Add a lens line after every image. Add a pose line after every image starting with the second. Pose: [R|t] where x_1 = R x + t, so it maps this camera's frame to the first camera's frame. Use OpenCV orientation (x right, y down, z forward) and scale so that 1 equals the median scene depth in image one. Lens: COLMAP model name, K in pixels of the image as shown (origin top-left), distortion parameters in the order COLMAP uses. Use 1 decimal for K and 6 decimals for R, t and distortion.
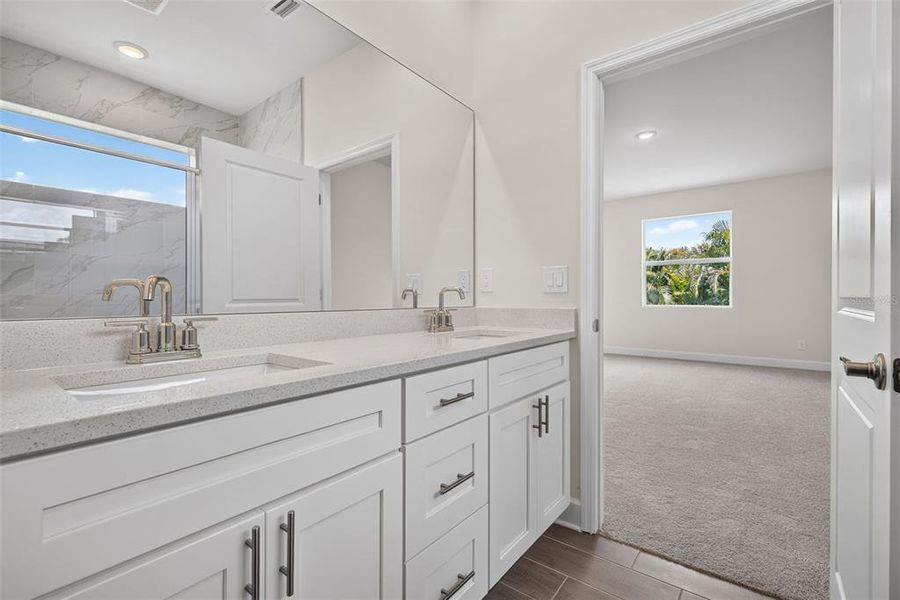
lens RADIAL K [[406.7, 0, 450.0], [0, 406.7, 300.0], [0, 0, 1]] dist [0.000623, 0.000056]
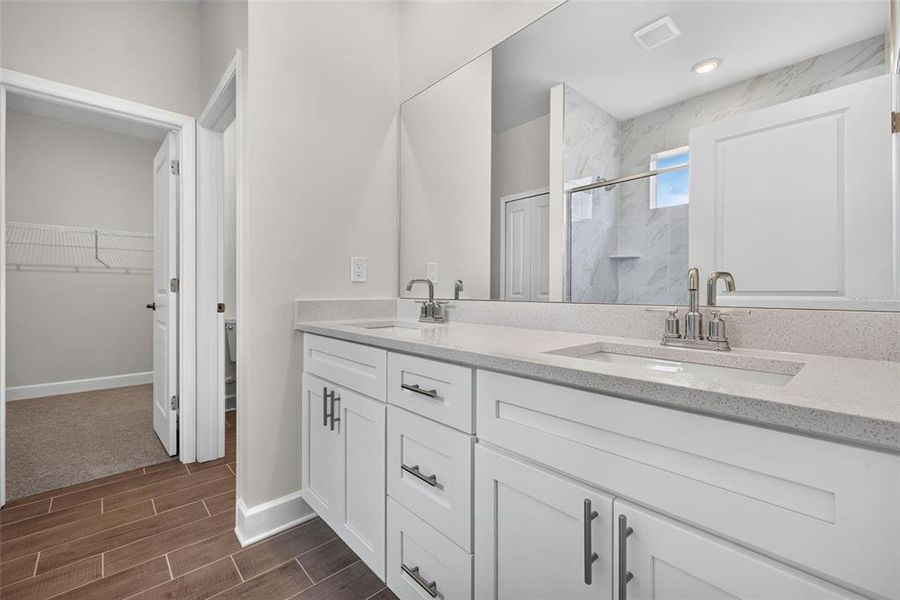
lens RADIAL K [[384.3, 0, 450.6], [0, 384.3, 288.1], [0, 0, 1]] dist [0.015327, -0.000025]
pose [[-0.170767, -0.003745, -0.985304, 0.806039], [-0.004738, 0.999984, -0.002980, -0.004967], [0.985300, 0.004159, -0.170782, 1.062837]]
